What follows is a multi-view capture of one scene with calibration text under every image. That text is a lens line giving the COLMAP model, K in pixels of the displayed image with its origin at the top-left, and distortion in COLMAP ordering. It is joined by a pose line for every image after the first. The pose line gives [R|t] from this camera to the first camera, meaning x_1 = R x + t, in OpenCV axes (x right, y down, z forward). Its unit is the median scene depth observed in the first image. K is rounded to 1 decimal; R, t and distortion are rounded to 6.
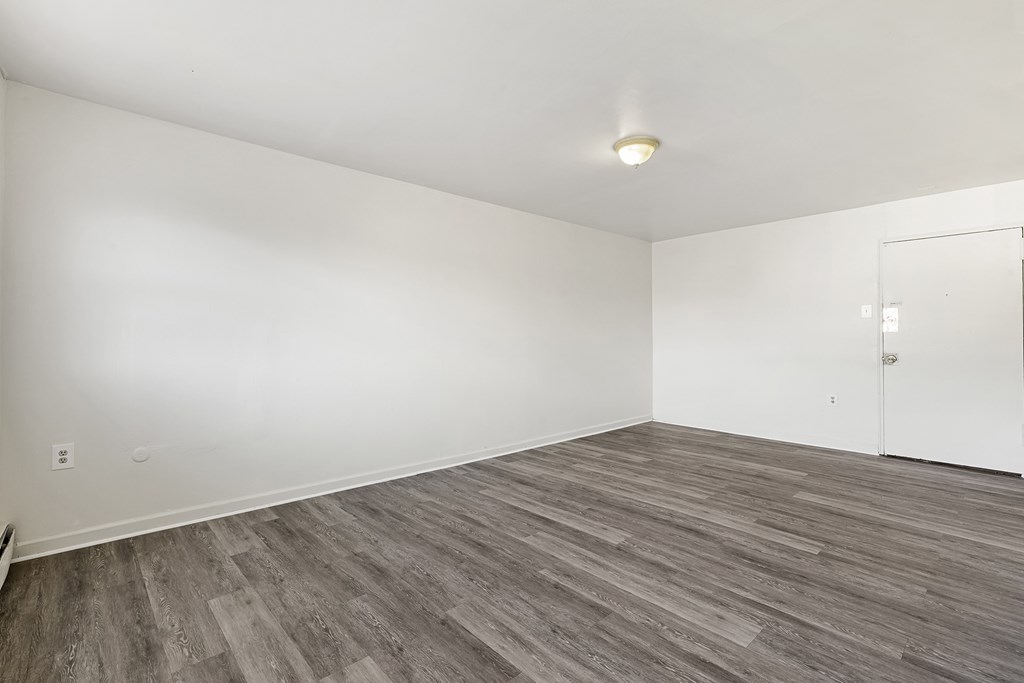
lens RADIAL K [[464.0, 0, 511.5], [0, 464.0, 346.4], [0, 0, 1]] dist [0.005944, -0.000822]
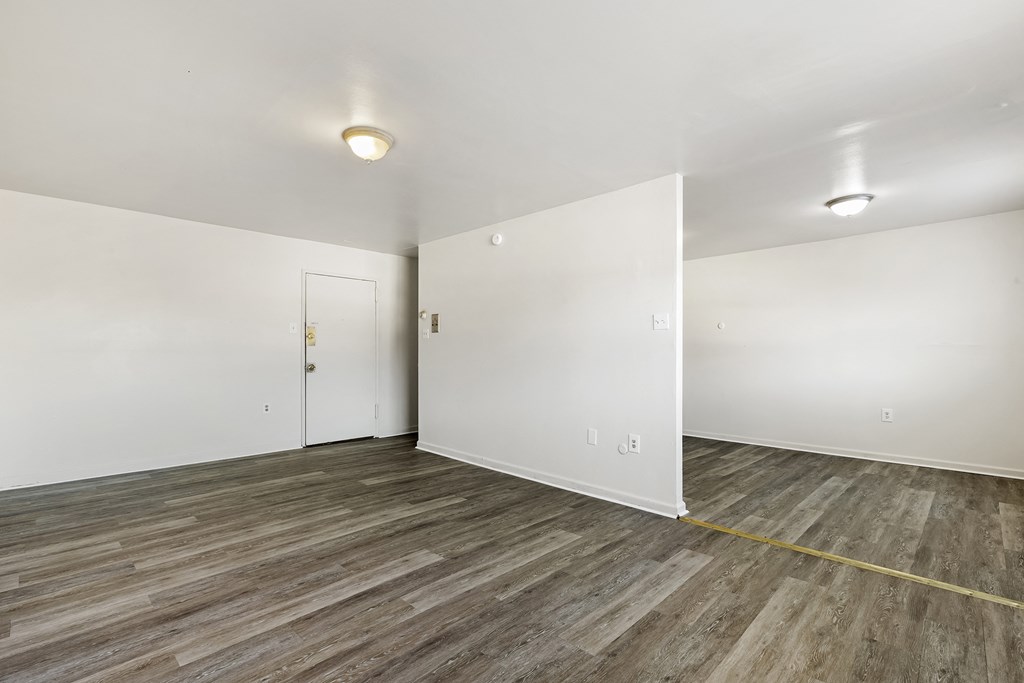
lens RADIAL K [[464.0, 0, 511.5], [0, 464.0, 346.4], [0, 0, 1]] dist [0.005944, -0.000822]
pose [[-0.051284, 0.009259, 0.998641, -0.645952], [0.017025, 0.999820, -0.008396, -0.015222], [-0.998539, 0.016571, -0.051433, 0.742403]]
